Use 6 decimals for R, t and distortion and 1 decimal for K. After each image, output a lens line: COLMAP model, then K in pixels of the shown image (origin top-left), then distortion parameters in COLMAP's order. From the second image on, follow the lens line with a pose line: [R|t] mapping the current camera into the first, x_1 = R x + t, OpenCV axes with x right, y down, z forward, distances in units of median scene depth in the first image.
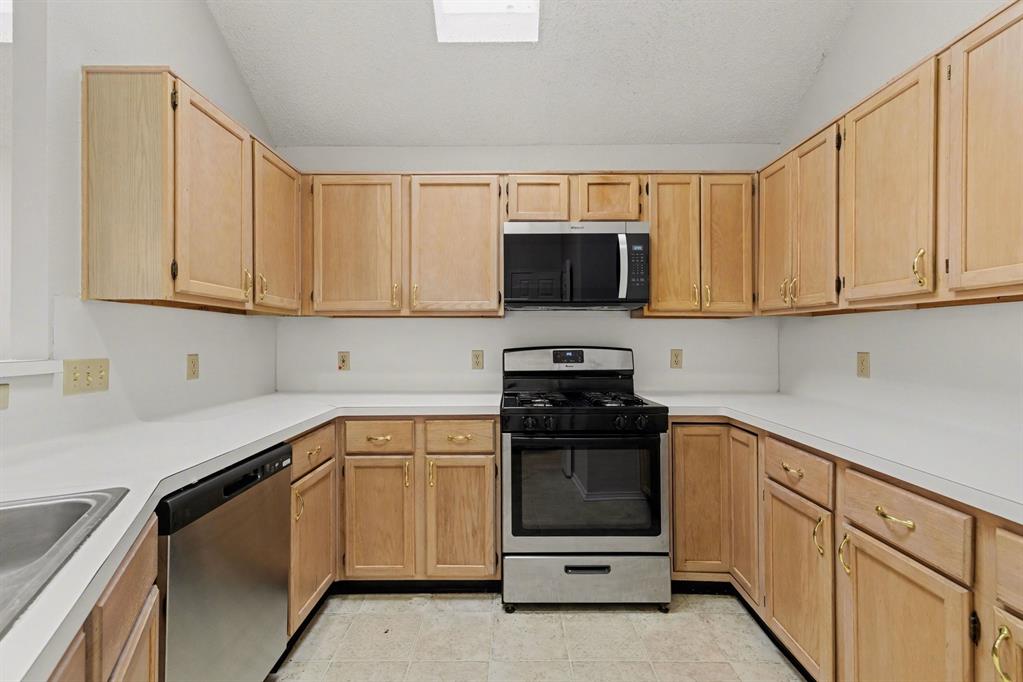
lens RADIAL K [[452.2, 0, 511.0], [0, 452.2, 337.9], [0, 0, 1]] dist [-0.003672, 0.004380]
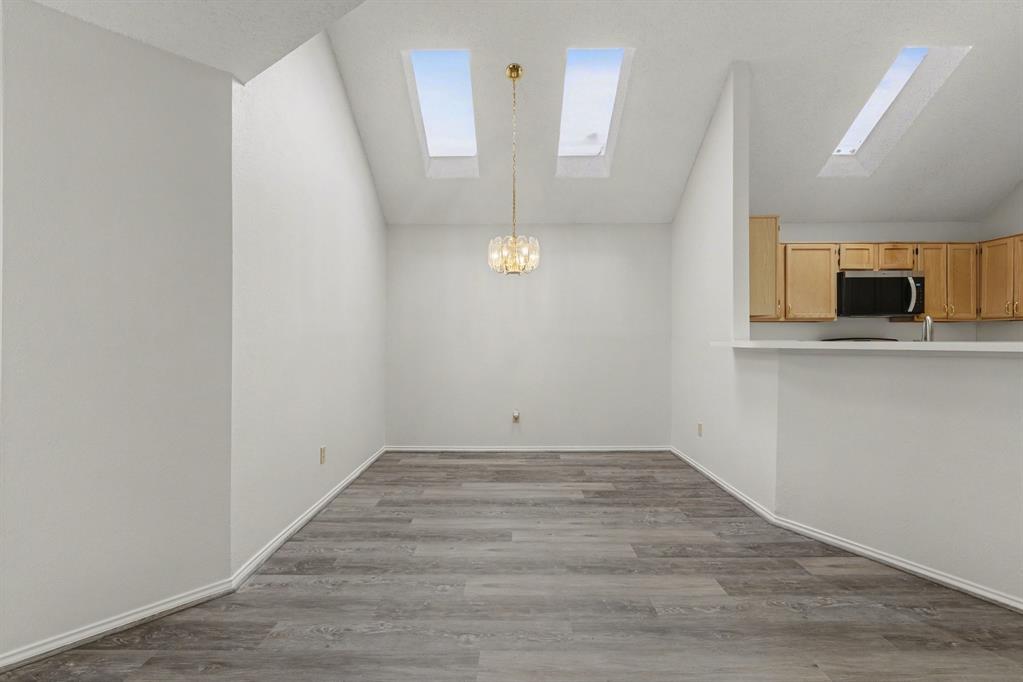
lens RADIAL K [[452.2, 0, 510.4], [0, 452.2, 344.1], [0, 0, 1]] dist [-0.003672, 0.004380]
pose [[0.999989, -0.001767, 0.004355, -1.354429], [0.001739, 0.999978, 0.006350, 0.030475], [-0.004366, -0.006342, 0.999970, -0.826226]]
